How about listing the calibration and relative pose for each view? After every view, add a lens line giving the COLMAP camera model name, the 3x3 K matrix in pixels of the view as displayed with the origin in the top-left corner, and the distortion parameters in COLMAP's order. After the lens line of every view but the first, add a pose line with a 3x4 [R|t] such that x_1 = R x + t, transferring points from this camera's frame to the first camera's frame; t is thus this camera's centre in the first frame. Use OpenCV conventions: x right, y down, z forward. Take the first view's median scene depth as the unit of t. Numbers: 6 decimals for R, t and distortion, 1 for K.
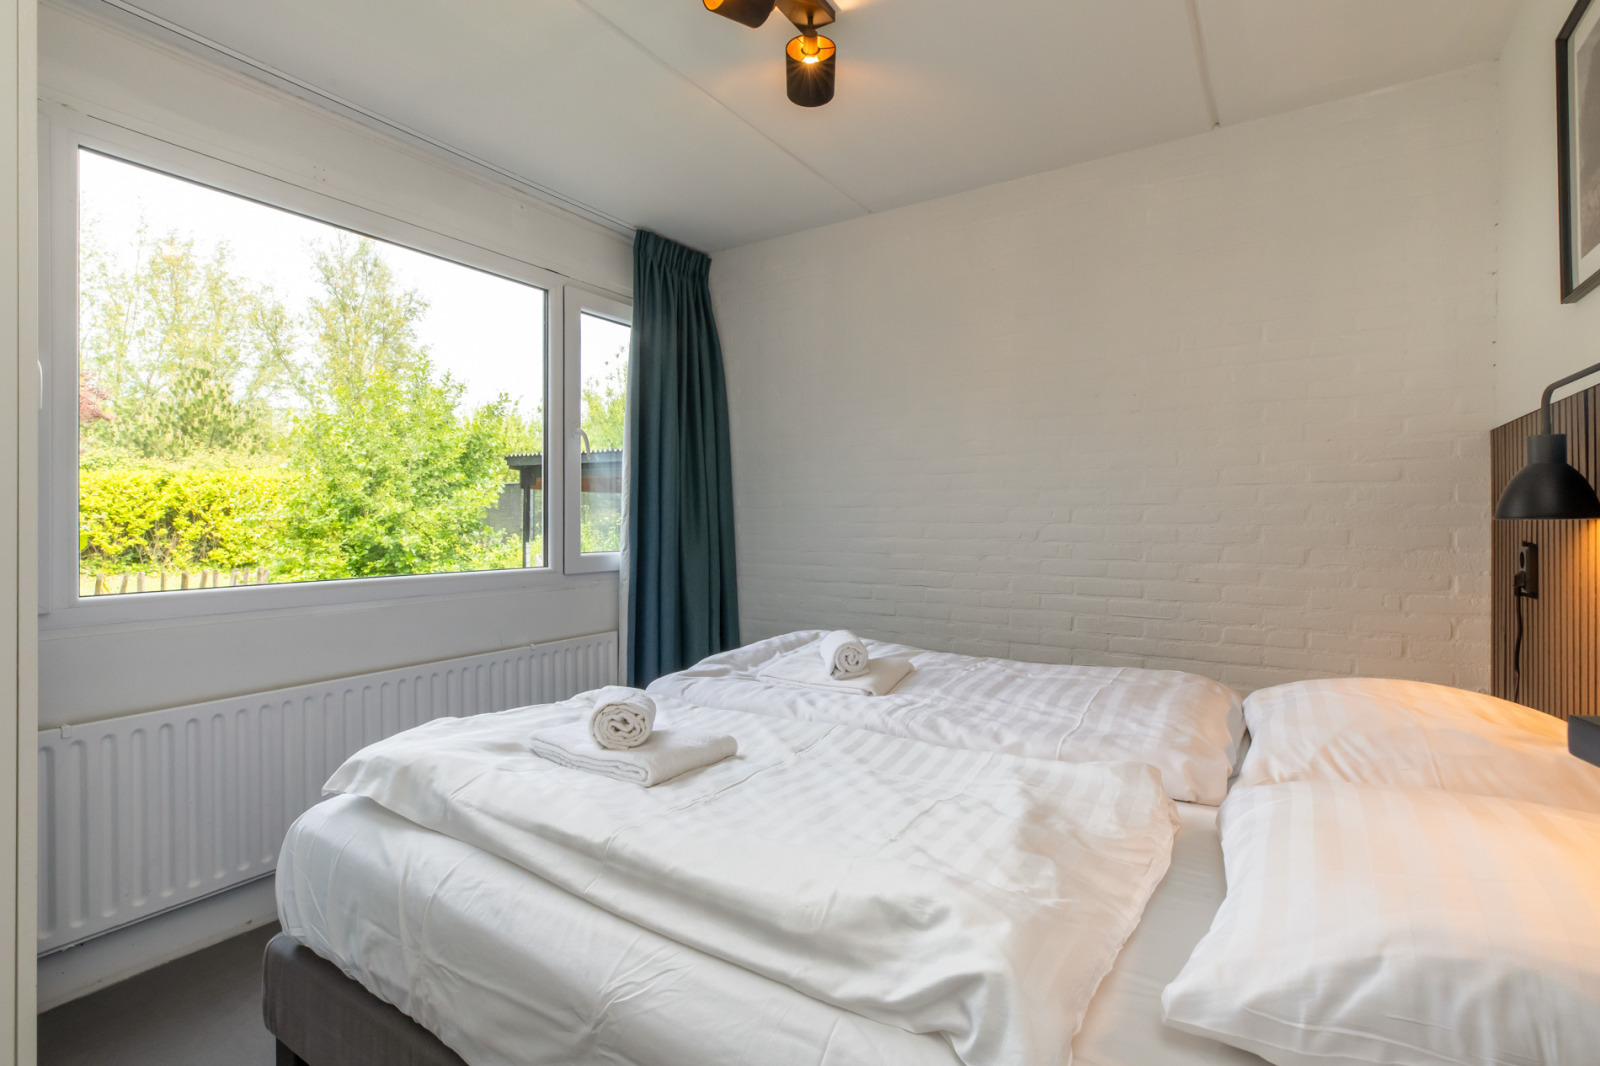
lens RADIAL K [[760.7, 0, 797.8], [0, 760.7, 521.5], [0, 0, 1]] dist [0.003655, 0.001480]
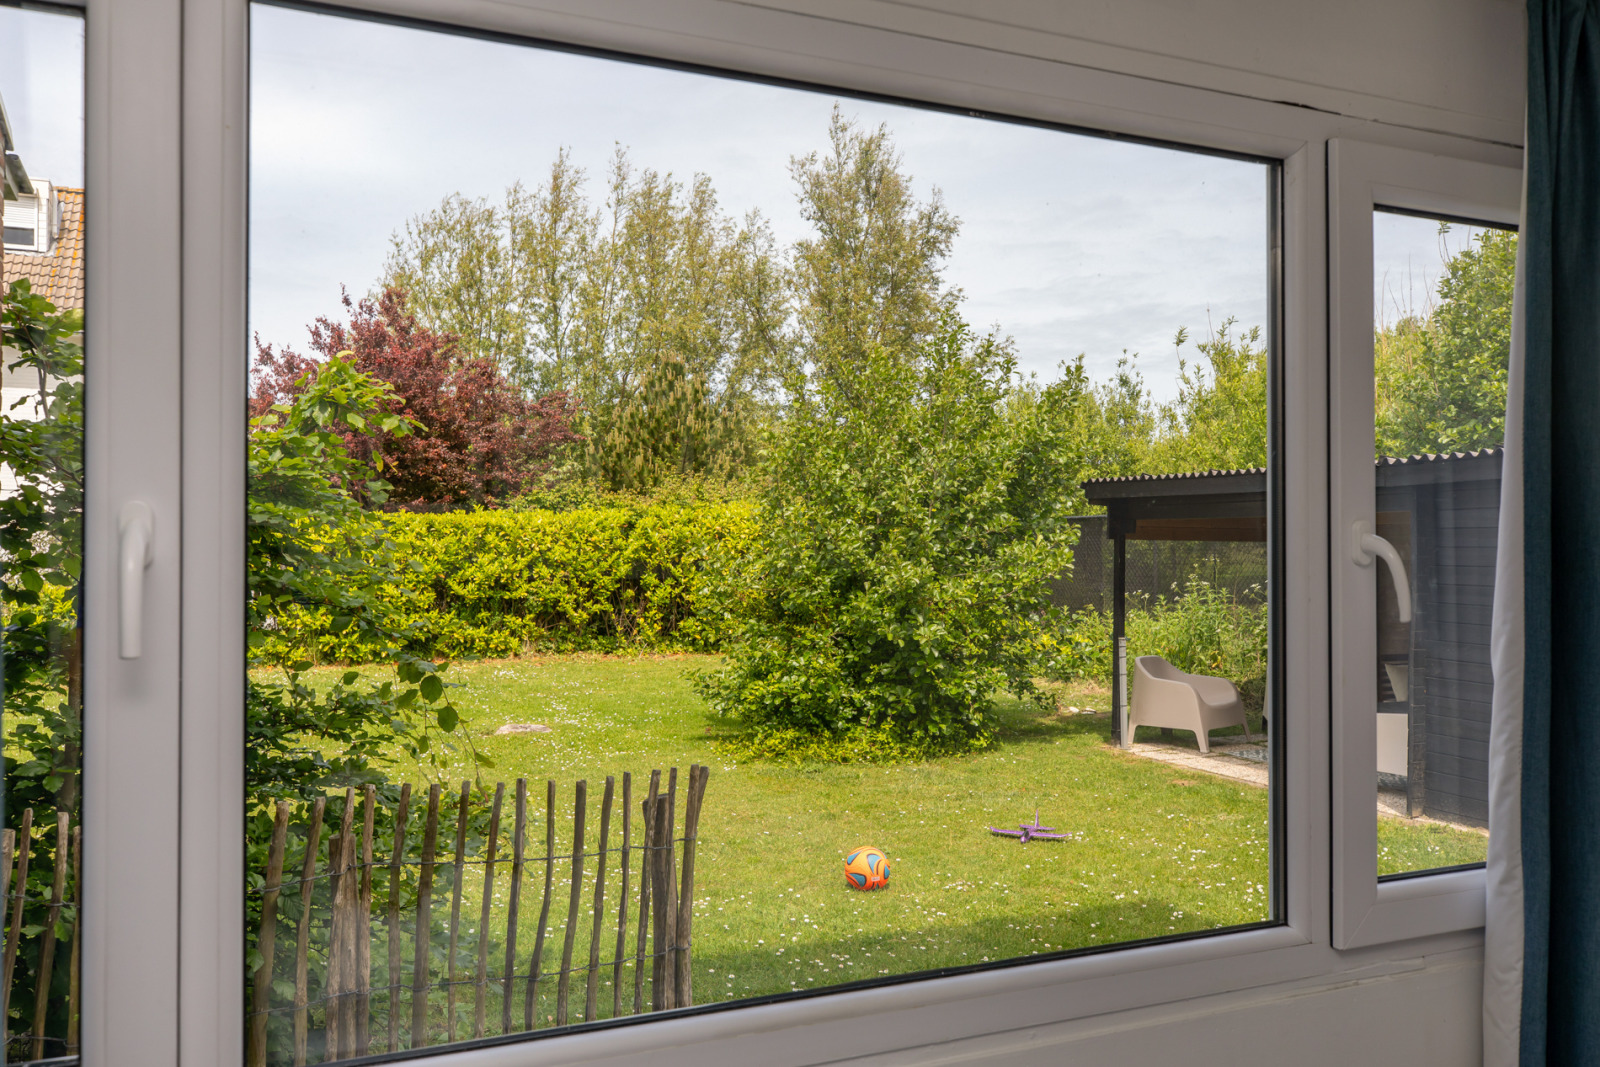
lens RADIAL K [[1230.5, 0, 802.3], [0, 1230.5, 535.3], [0, 0, 1]] dist [0.065729, -0.005242]
pose [[0.839557, -0.010651, -0.543167, -0.049353], [0.007445, 0.999939, -0.008101, -0.030965], [0.543221, 0.002758, 0.839585, 0.095856]]
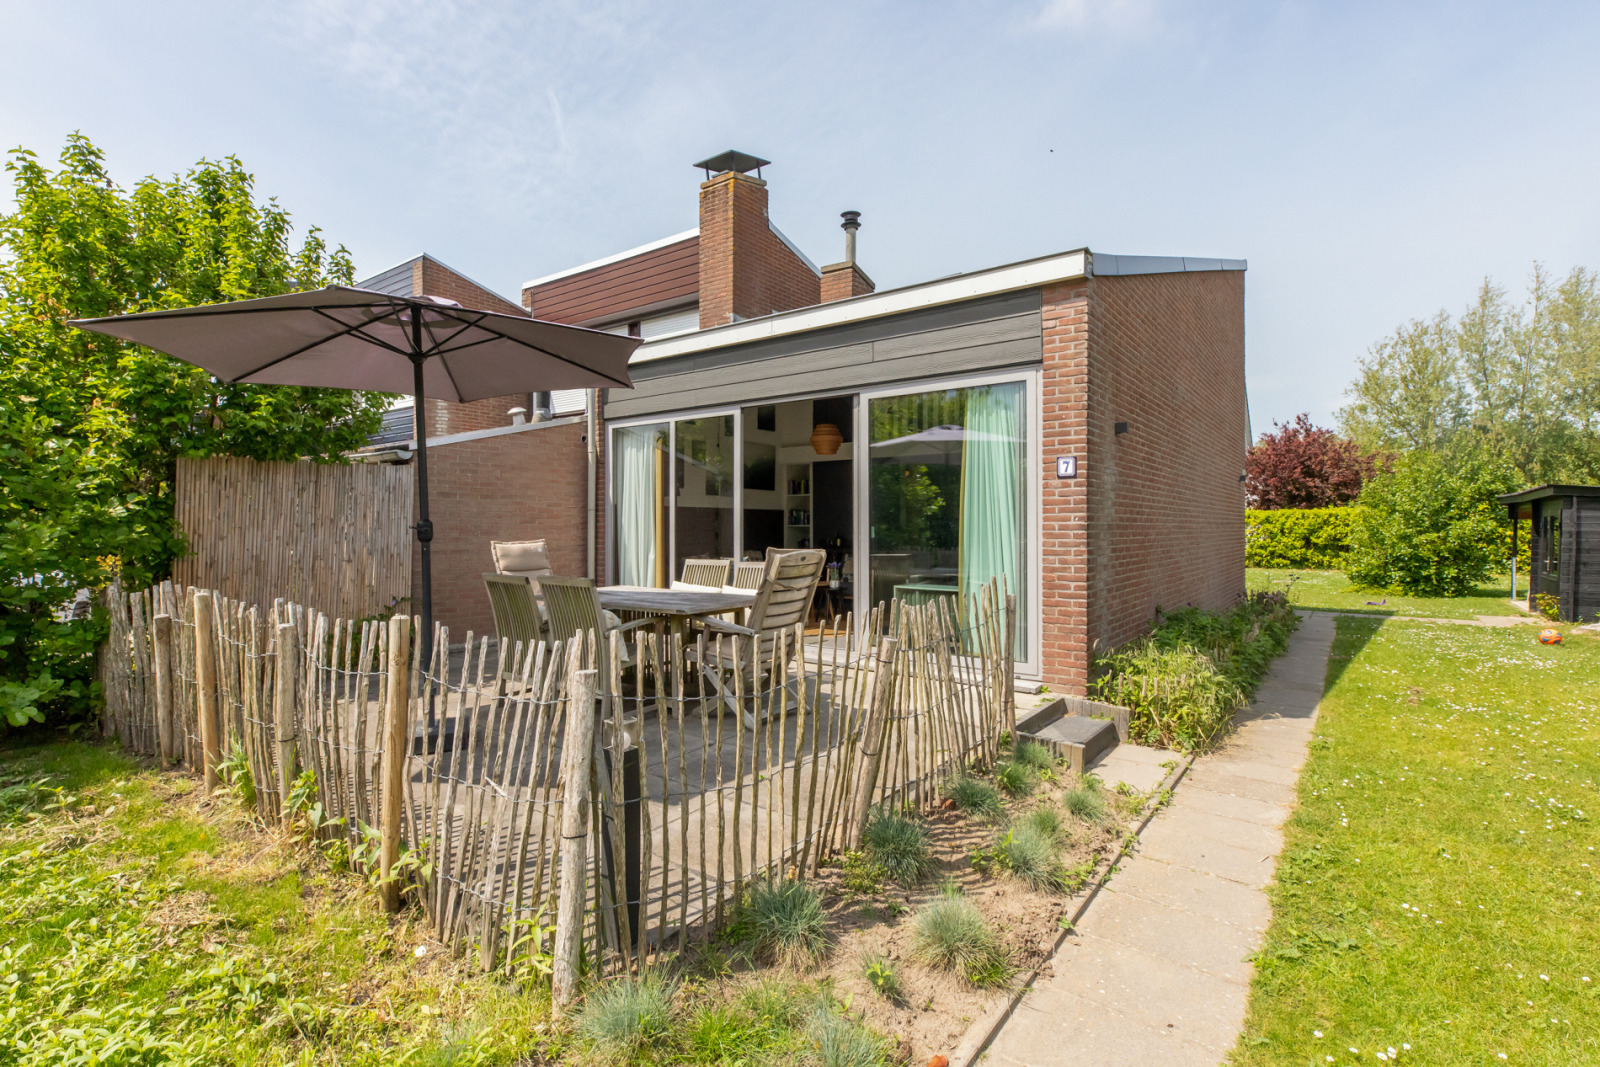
lens RADIAL K [[760.7, 0, 802.2], [0, 760.7, 531.0], [0, 0, 1]] dist [0.003655, 0.001480]
pose [[-0.055950, 0.003691, -0.998427, 0.937008], [0.006506, 0.999973, 0.003332, -0.027017], [0.998412, -0.006309, -0.055973, -0.207561]]
